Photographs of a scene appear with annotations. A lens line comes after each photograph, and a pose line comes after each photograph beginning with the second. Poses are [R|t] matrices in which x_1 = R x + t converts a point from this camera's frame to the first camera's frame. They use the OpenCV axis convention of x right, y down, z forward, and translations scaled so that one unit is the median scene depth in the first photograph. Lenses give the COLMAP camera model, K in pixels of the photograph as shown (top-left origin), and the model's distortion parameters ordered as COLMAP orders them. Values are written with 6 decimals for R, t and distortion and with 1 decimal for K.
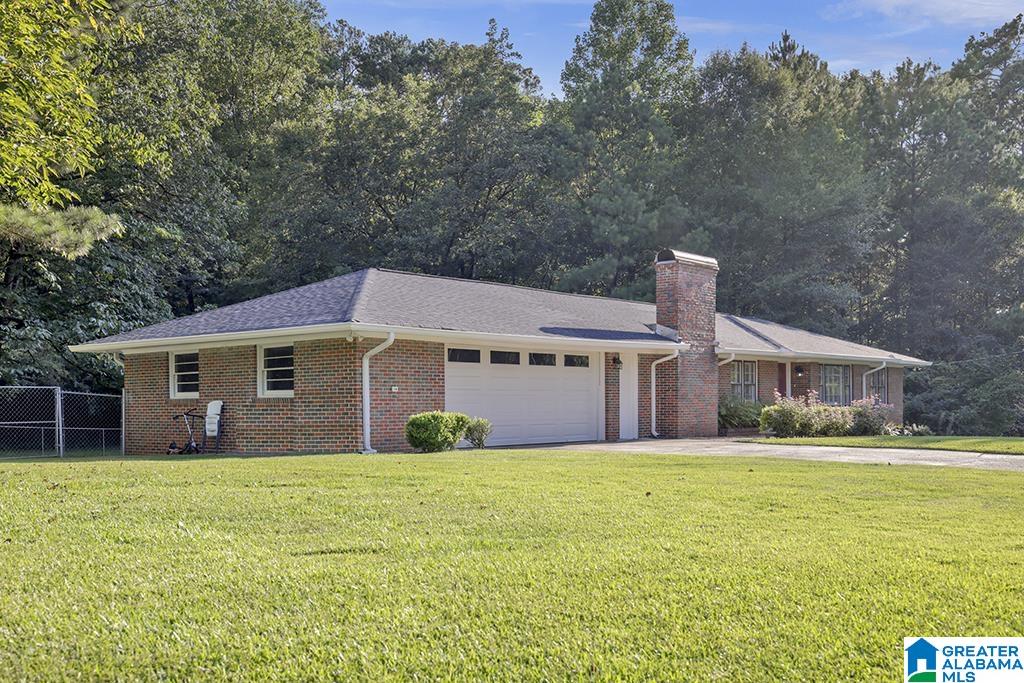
lens RADIAL K [[983.6, 0, 512.0], [0, 983.6, 341.5], [0, 0, 1]] dist [0.009622, 0.001205]
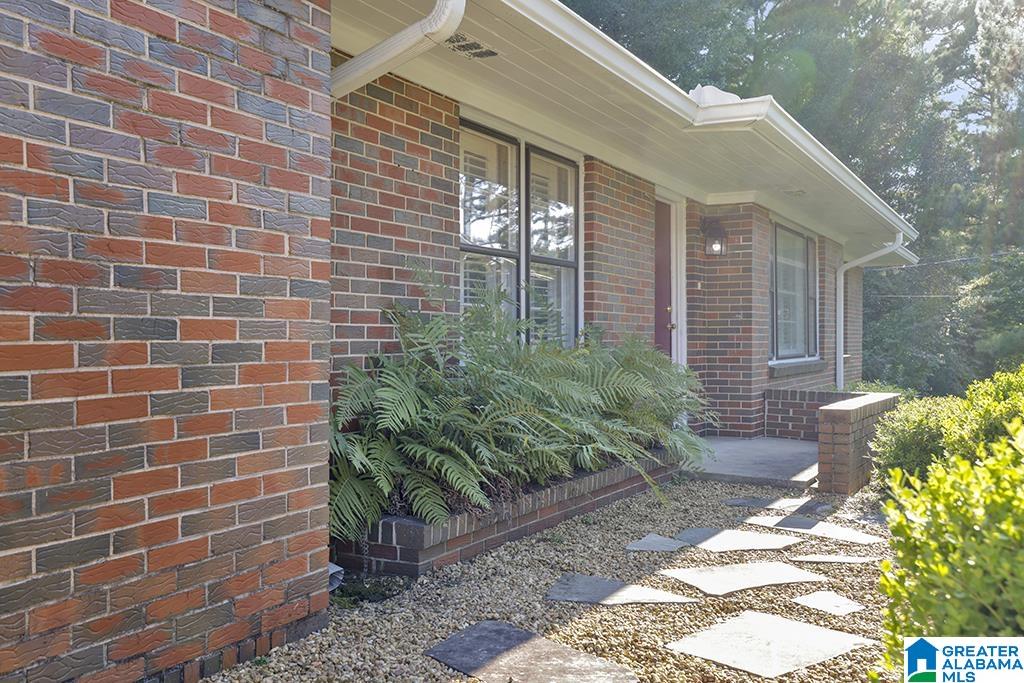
lens RADIAL K [[983.6, 0, 512.0], [0, 983.6, 341.5], [0, 0, 1]] dist [0.009622, 0.001205]
pose [[0.974643, 0.003133, 0.223745, 0.215338], [-0.016609, 0.998157, 0.058373, 0.057291], [-0.223149, -0.060609, 0.972898, 0.925605]]
